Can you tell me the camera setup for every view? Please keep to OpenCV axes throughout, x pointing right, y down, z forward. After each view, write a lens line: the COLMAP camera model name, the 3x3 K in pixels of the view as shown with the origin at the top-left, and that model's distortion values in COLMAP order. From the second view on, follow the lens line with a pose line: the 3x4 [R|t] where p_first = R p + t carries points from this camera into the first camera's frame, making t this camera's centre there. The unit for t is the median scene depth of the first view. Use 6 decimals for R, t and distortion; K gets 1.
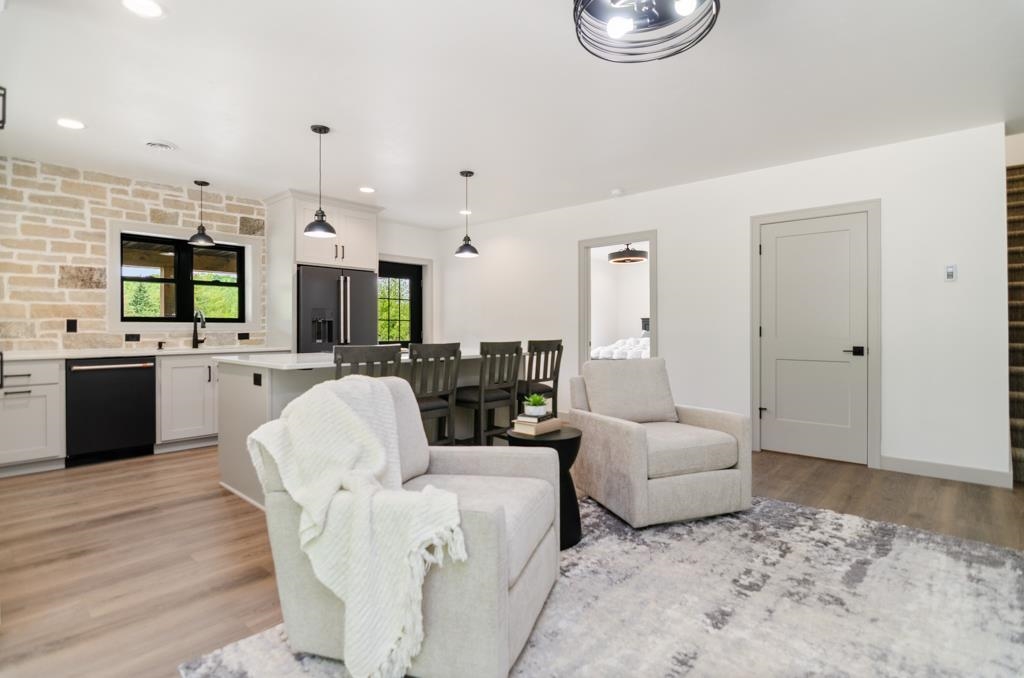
lens RADIAL K [[509.5, 0, 519.7], [0, 509.5, 327.4], [0, 0, 1]] dist [-0.004864, -0.005102]
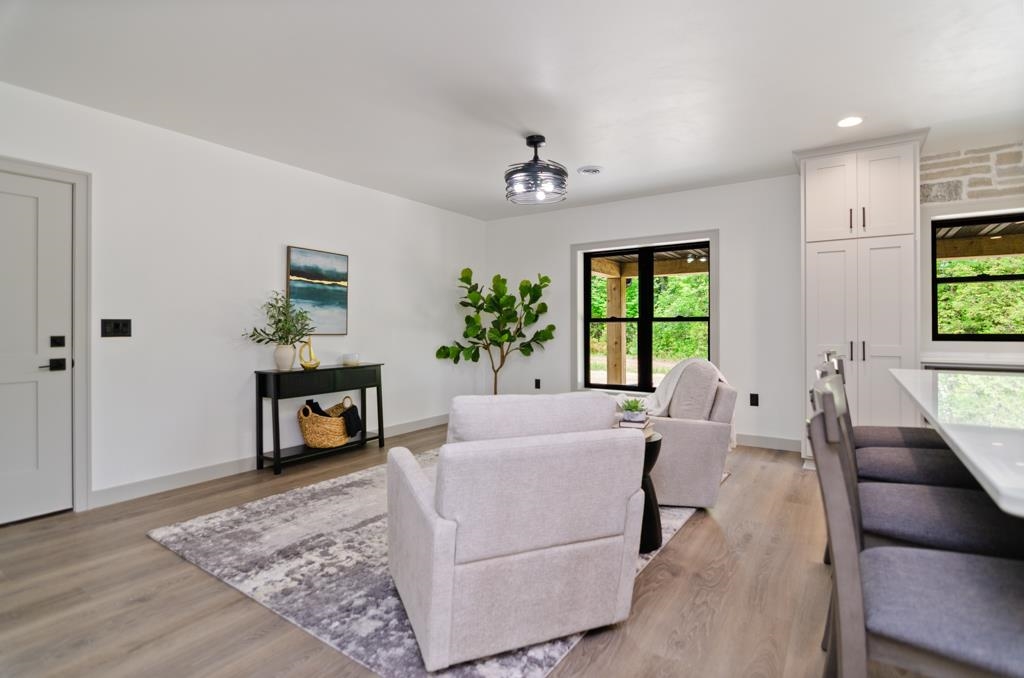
lens RADIAL K [[496.6, 0, 513.7], [0, 496.6, 326.4], [0, 0, 1]] dist [-0.011666, -0.000613]
pose [[-0.990352, 0.003319, -0.138535, 0.363370], [0.003761, 0.999989, -0.002928, -0.006431], [0.138524, -0.003421, -0.990353, 1.761930]]
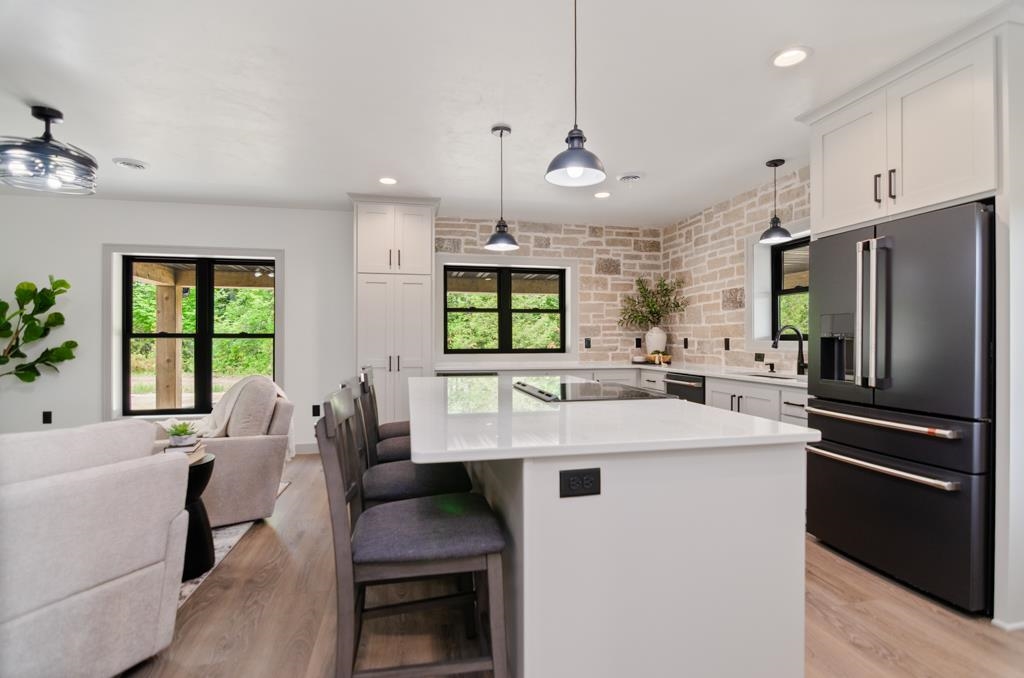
lens RADIAL K [[497.6, 0, 512.0], [0, 497.6, 339.0], [0, 0, 1]] dist [-0.002413, -0.006987]
pose [[-0.587818, -0.000373, -0.808993, 0.385498], [0.001332, 0.999998, -0.001430, -0.020558], [0.808992, -0.001918, -0.587816, 1.874998]]
